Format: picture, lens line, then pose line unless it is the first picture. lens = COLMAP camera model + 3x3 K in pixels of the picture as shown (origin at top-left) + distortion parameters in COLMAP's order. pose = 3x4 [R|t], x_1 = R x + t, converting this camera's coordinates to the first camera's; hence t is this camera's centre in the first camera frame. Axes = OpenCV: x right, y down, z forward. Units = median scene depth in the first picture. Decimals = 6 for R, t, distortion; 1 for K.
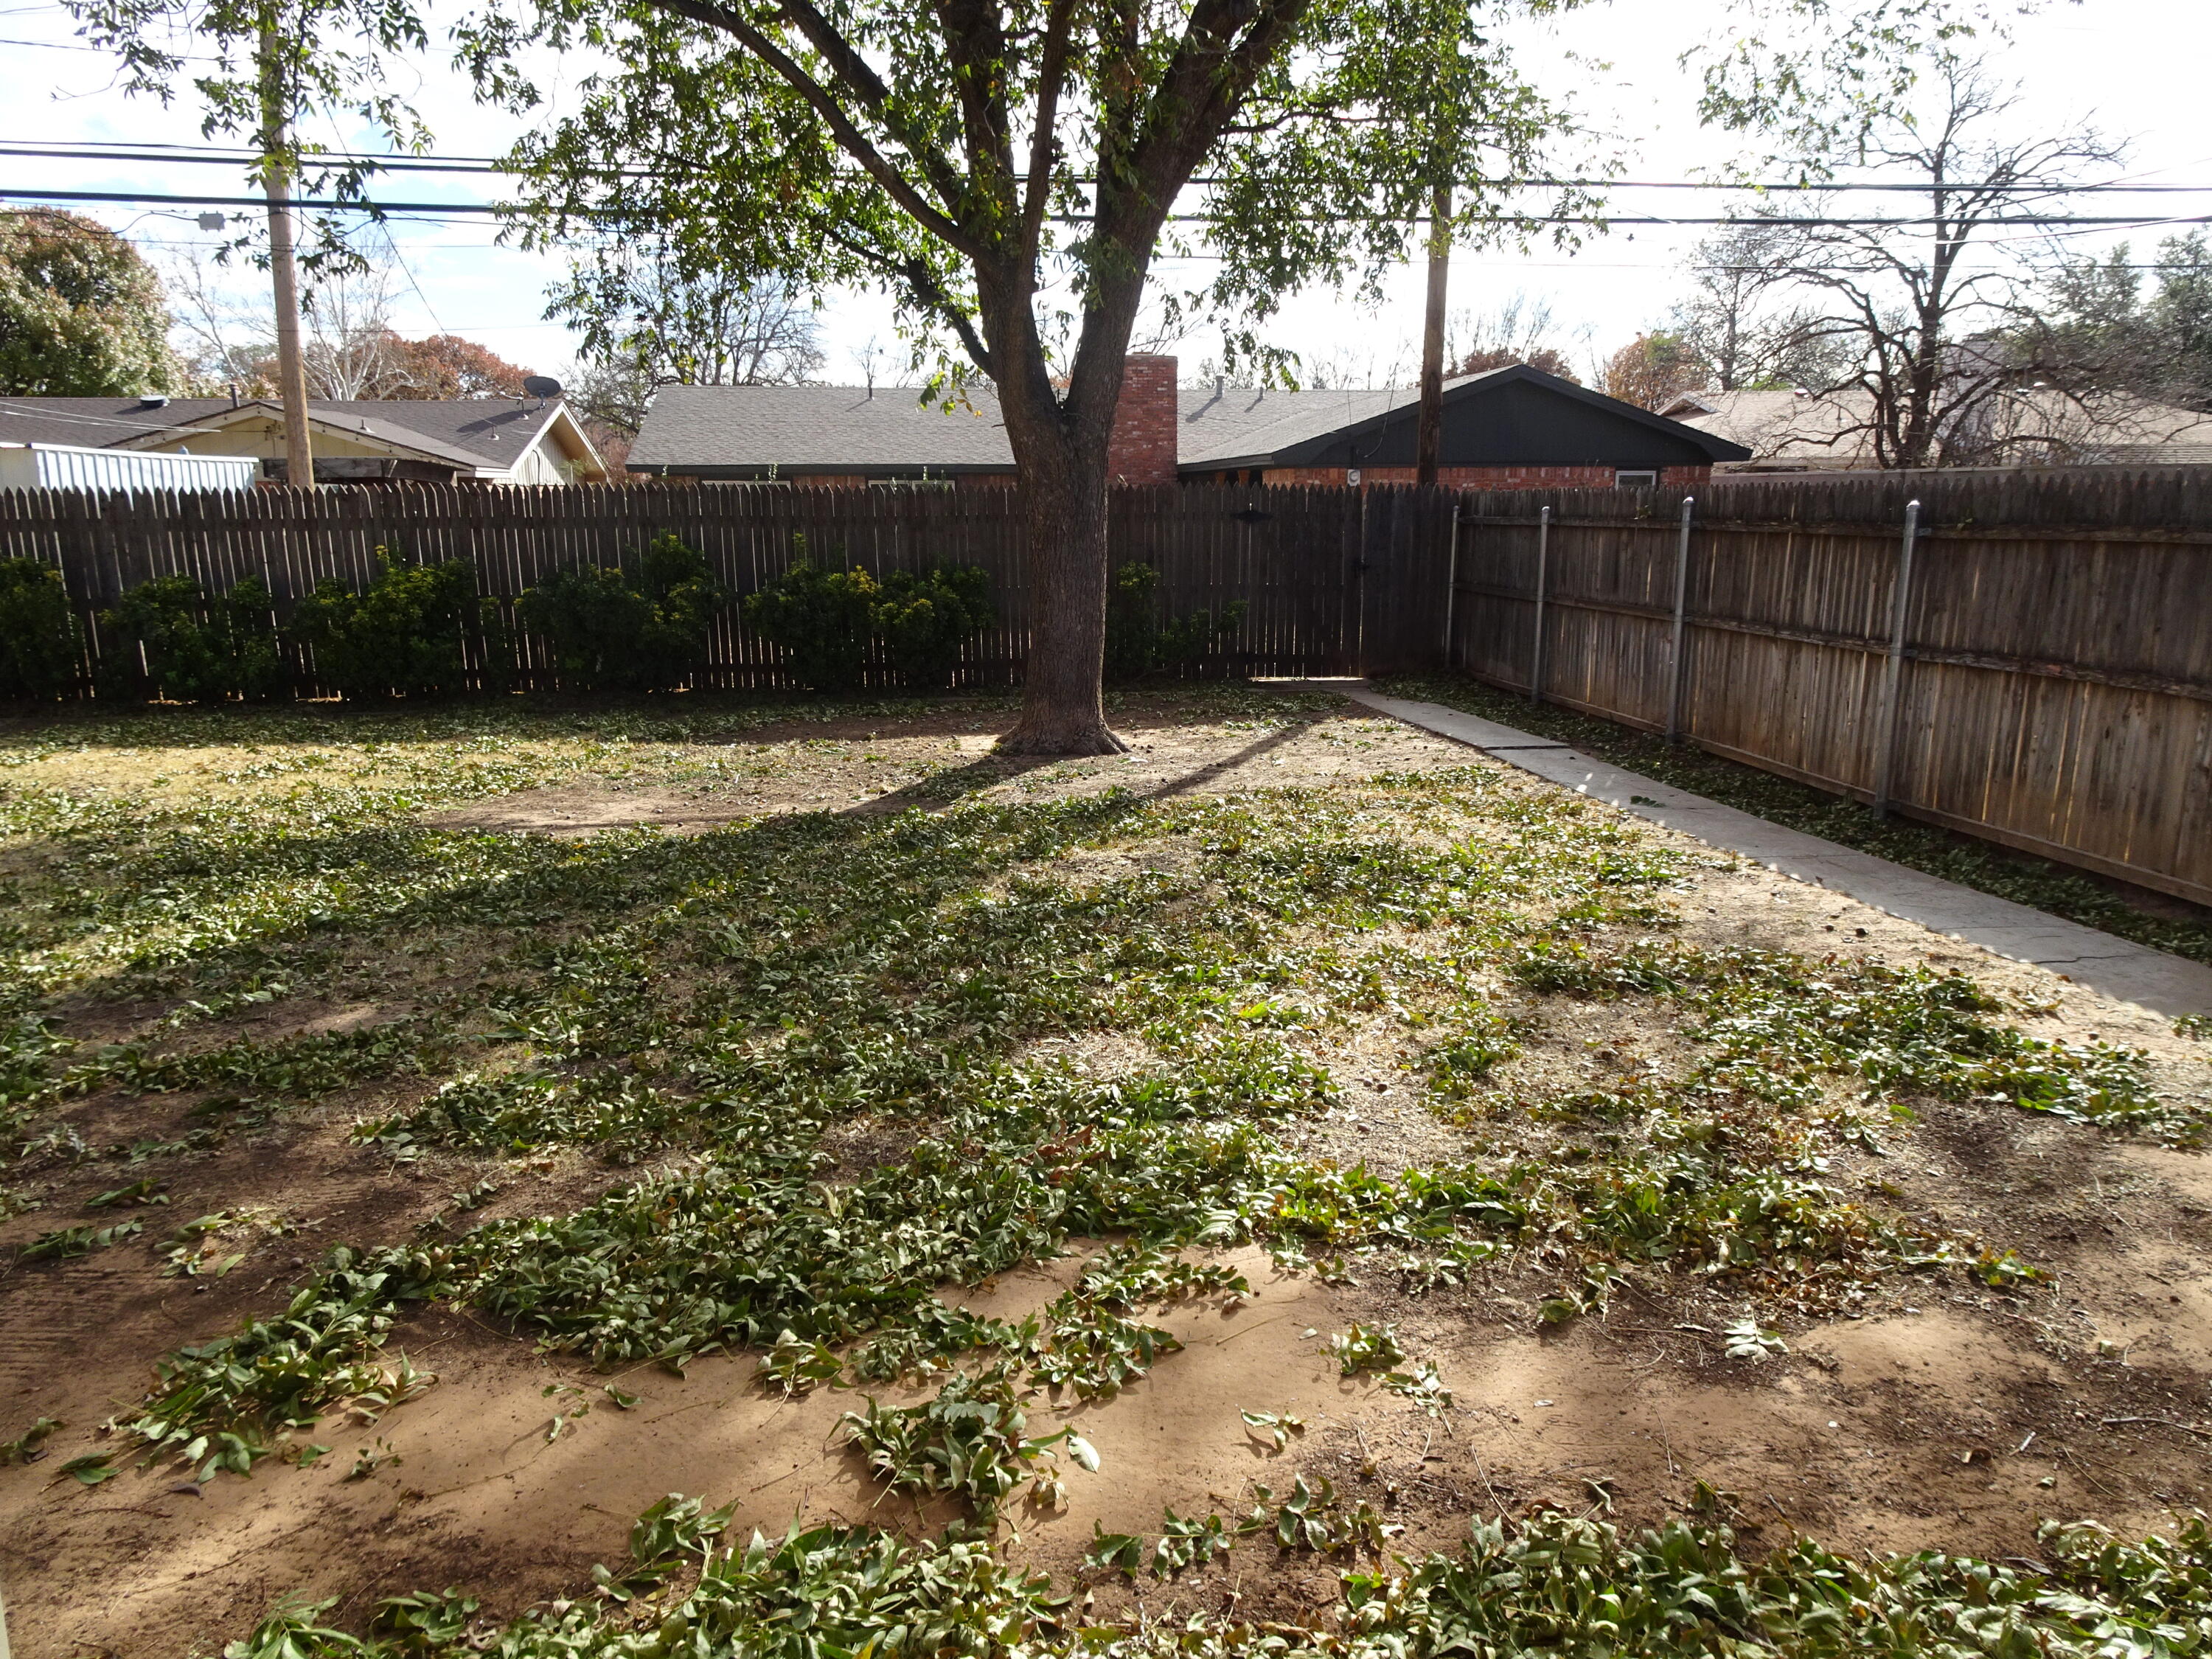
lens RADIAL K [[1573.1, 0, 1106.0], [0, 1573.1, 829.5], [0, 0, 1]] dist [0.011603, 0.002696]
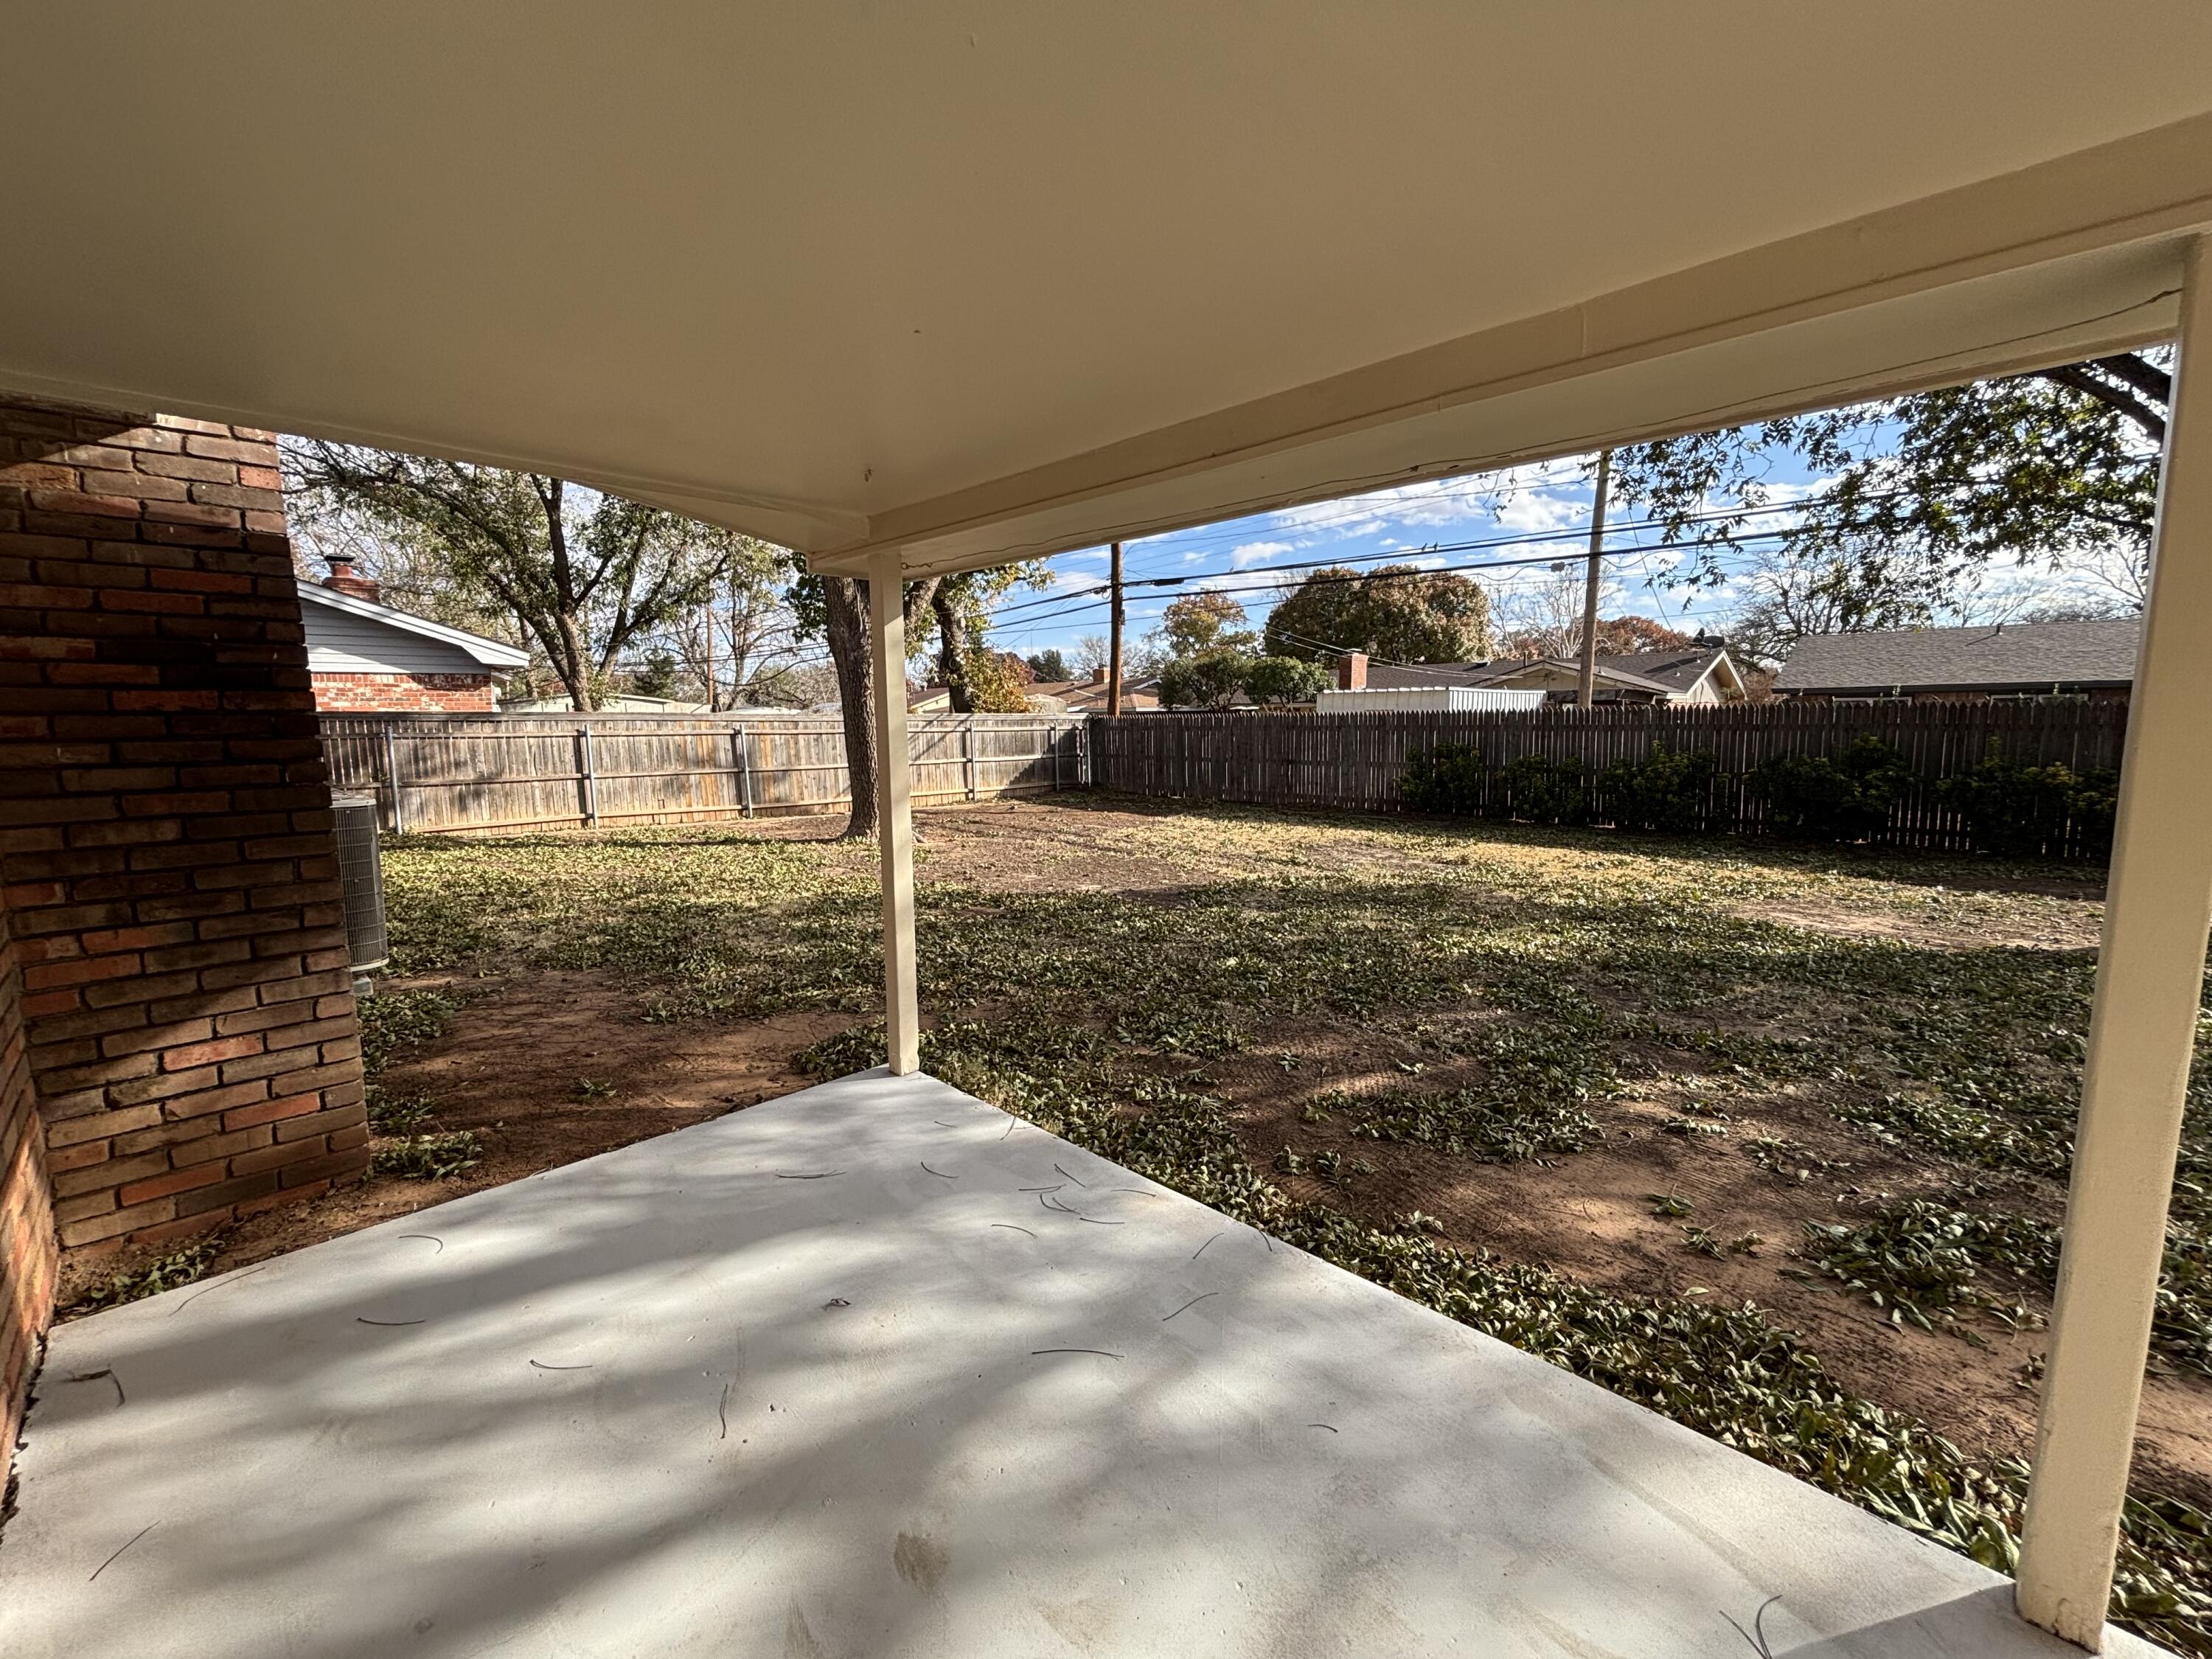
lens RADIAL K [[889.9, 0, 1103.4], [0, 889.9, 826.2], [0, 0, 1]] dist [0.002491, -0.000293]
pose [[0.636373, 0.092773, -0.765782, -0.091290], [-0.152392, 0.988296, -0.006909, 0.008426], [0.756179, 0.121095, 0.643063, -0.054657]]
